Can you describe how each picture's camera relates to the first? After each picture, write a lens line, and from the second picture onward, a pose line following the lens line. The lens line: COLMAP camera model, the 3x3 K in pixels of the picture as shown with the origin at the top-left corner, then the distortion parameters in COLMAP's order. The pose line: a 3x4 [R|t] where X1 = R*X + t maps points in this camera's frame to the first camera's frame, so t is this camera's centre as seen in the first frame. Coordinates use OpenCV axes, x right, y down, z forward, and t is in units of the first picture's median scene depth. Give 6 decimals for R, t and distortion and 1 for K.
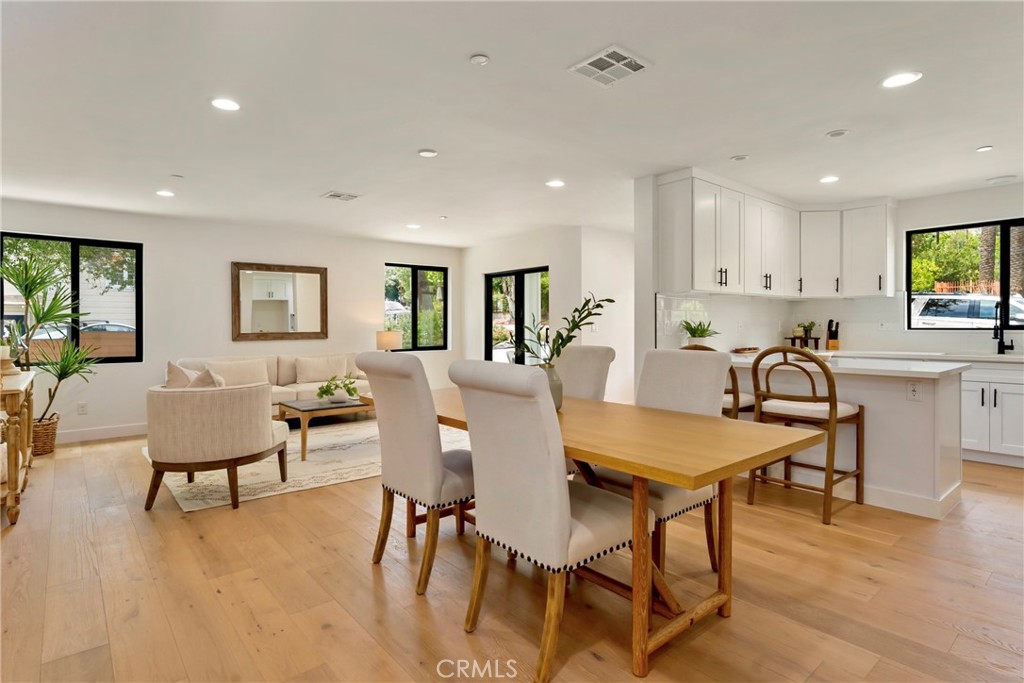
lens RADIAL K [[524.8, 0, 512.0], [0, 524.8, 319.2], [0, 0, 1]] dist [0.000906, 0.000533]
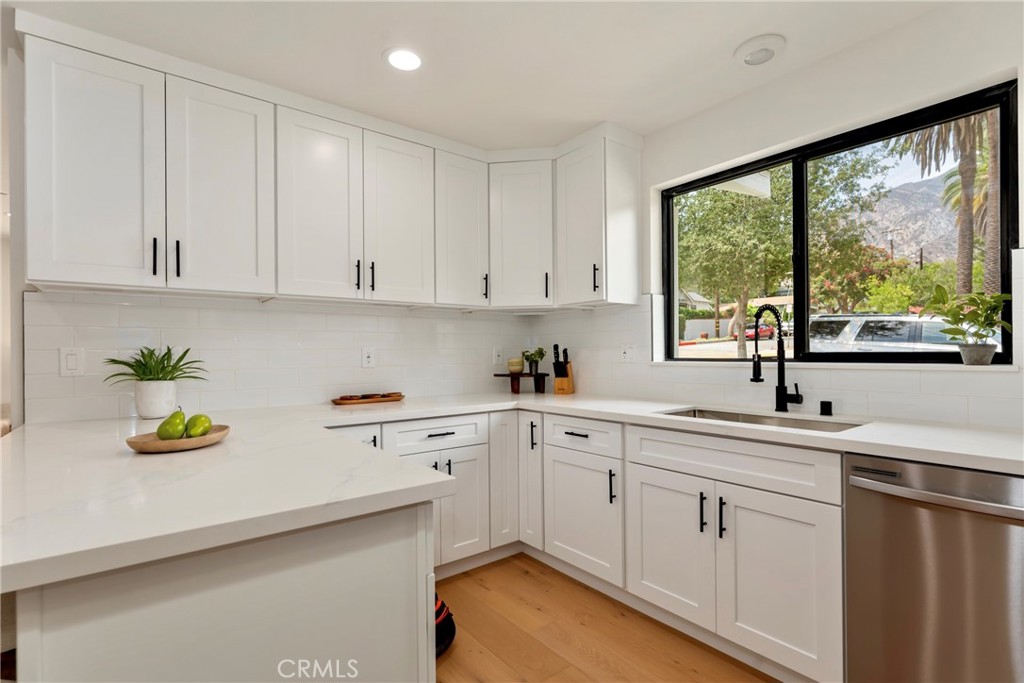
lens RADIAL K [[482.6, 0, 512.0], [0, 482.6, 341.5], [0, 0, 1]] dist [-0.002638, -0.000459]
pose [[0.999231, -0.005542, -0.038829, 0.616052], [0.005088, 0.999918, -0.011782, 0.003943], [0.038891, 0.011575, 0.999176, 0.473325]]
